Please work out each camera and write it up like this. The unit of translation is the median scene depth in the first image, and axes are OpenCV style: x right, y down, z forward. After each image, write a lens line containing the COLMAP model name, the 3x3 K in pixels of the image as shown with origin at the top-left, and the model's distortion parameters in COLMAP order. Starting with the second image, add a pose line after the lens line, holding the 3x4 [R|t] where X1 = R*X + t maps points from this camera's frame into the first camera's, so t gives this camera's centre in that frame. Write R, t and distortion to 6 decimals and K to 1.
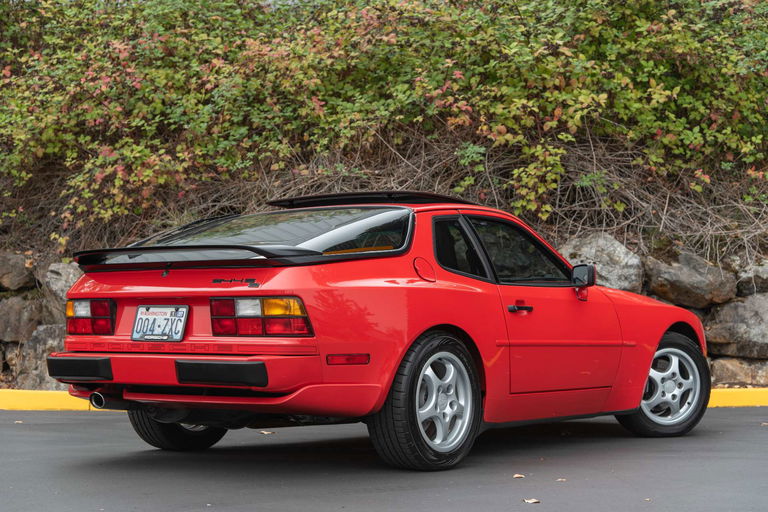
lens RADIAL K [[1388.3, 0, 384.0], [0, 1388.3, 256.0], [0, 0, 1]] dist [0.034230, -0.263569]
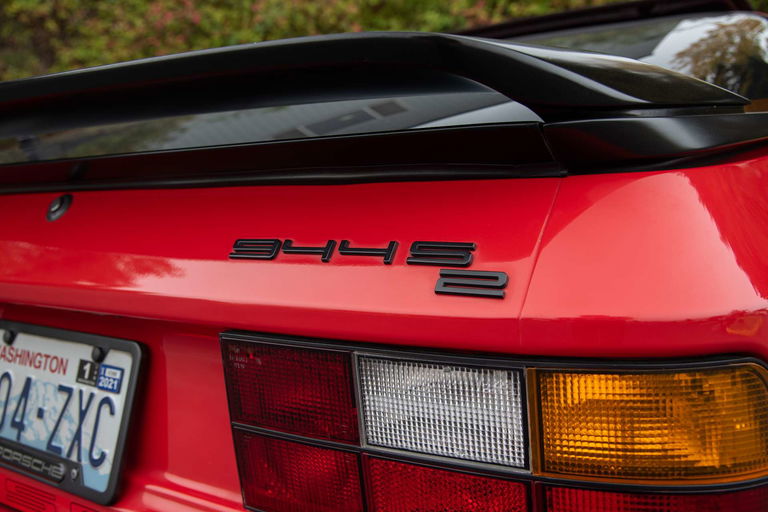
lens RADIAL K [[818.1, 0, 384.0], [0, 818.1, 256.0], [0, 0, 1]] dist [-0.008095, -0.006328]
pose [[0.999748, -0.017126, 0.014534, -0.100087], [0.015461, 0.994054, 0.107781, 0.006110], [-0.016293, -0.107529, 0.994068, 0.854241]]
